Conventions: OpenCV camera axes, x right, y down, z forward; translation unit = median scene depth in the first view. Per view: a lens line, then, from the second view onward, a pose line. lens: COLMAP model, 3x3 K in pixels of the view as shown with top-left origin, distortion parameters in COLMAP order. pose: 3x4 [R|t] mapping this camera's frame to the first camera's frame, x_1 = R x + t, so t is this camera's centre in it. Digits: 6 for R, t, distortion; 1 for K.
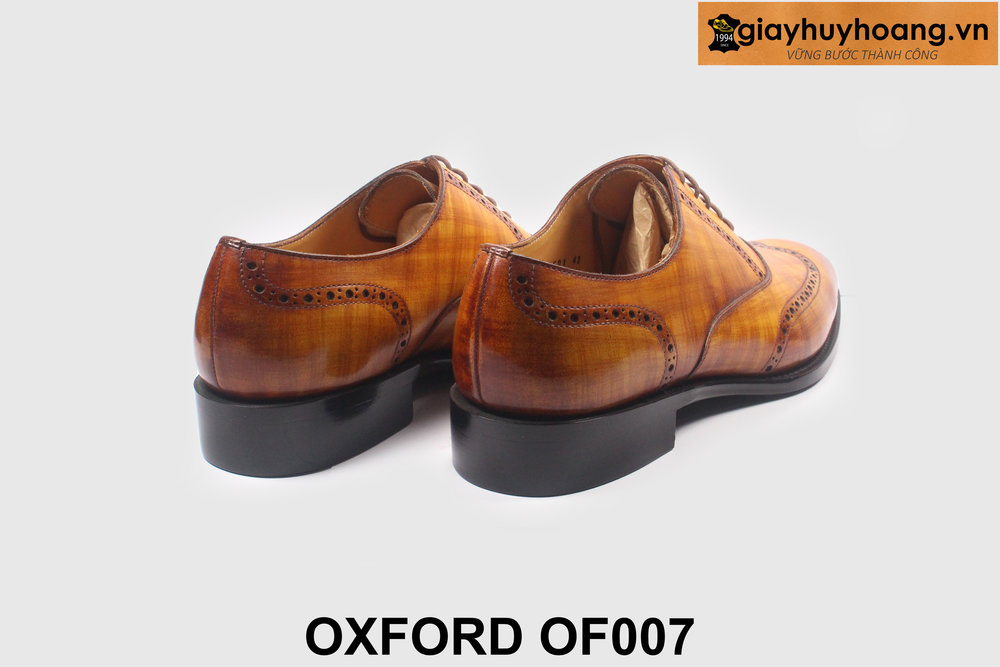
lens RADIAL K [[1098.1, 0, 500.0], [0, 1098.1, 333.5], [0, 0, 1]] dist [-0.098597, 0.001728]
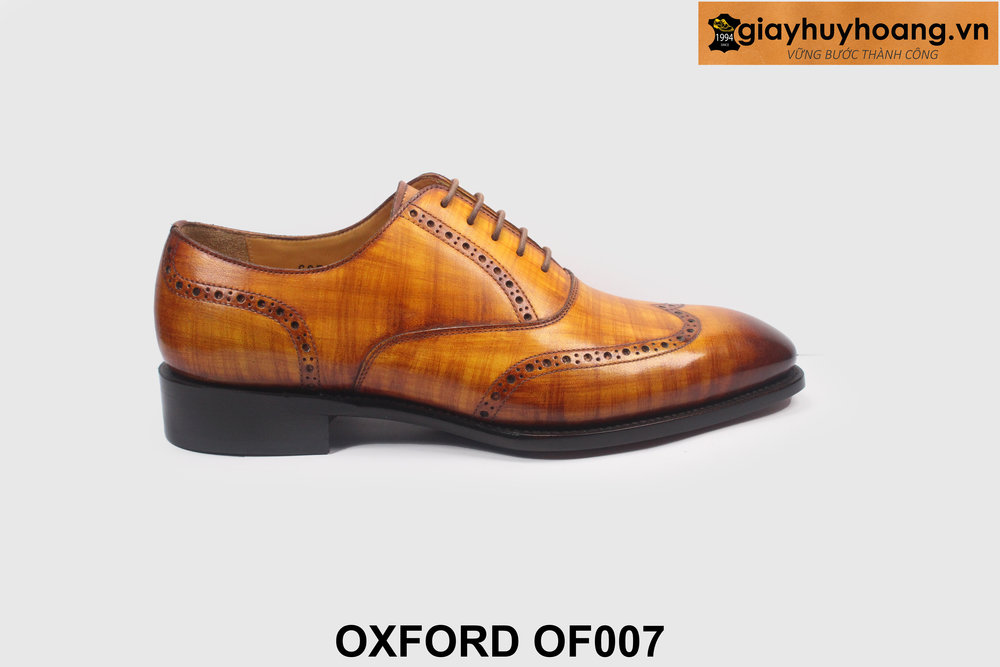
lens RADIAL K [[1098.1, 0, 500.0], [0, 1098.1, 333.5], [0, 0, 1]] dist [-0.098597, 0.001728]
pose [[0.711698, 0.180324, -0.678947, 0.953681], [-0.231446, 0.972720, 0.015738, -0.056189], [0.663264, 0.145939, 0.734018, 0.362229]]
